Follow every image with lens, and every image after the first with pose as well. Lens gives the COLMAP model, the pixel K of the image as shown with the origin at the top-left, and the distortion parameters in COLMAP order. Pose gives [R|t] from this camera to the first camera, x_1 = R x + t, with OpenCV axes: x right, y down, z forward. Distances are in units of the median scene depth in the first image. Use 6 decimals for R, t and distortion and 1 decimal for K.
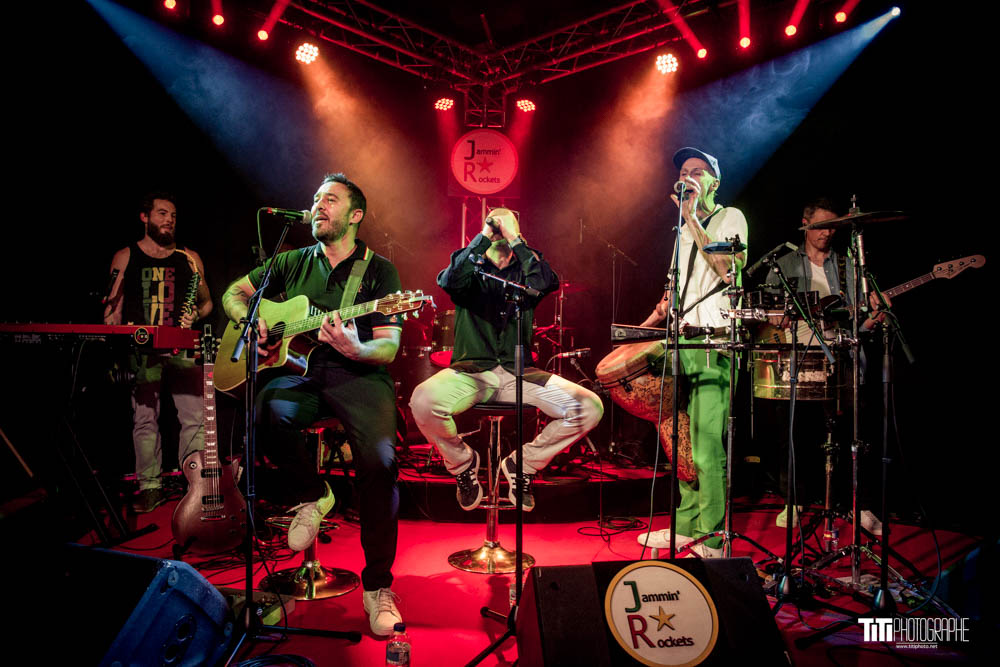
lens RADIAL K [[679.3, 0, 502.1], [0, 679.3, 324.9], [0, 0, 1]] dist [-0.072581, 0.019234]
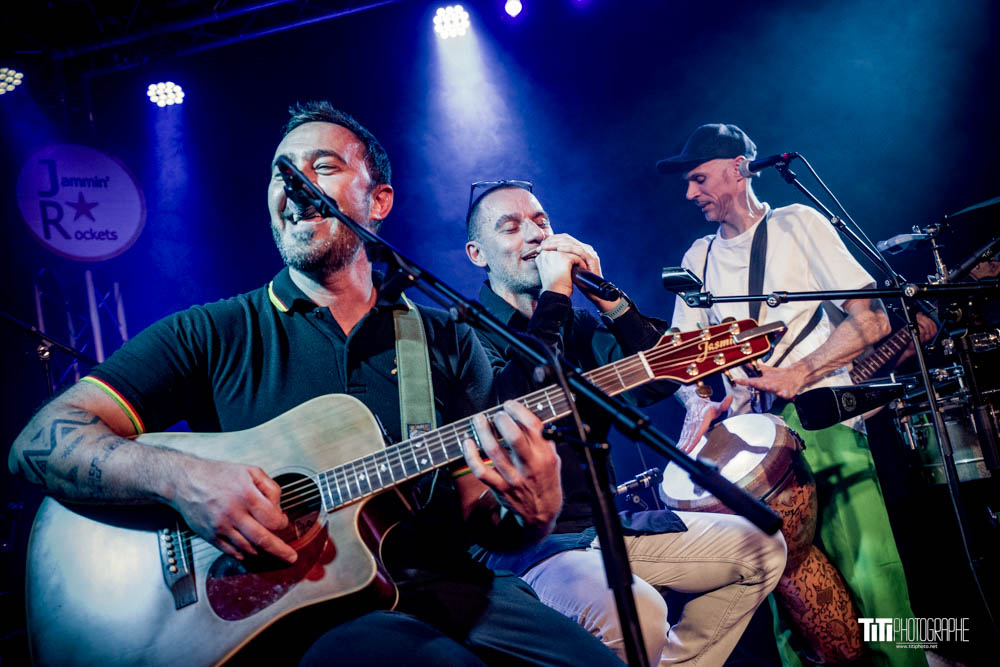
lens RADIAL K [[1043.8, 0, 426.9], [0, 1043.8, 304.5], [0, 0, 1]] dist [0.145128, 0.000000]
pose [[0.803646, -0.071911, 0.590747, -0.435132], [0.193765, 0.970199, -0.145494, 0.001573], [-0.562680, 0.231392, 0.793631, 0.353315]]
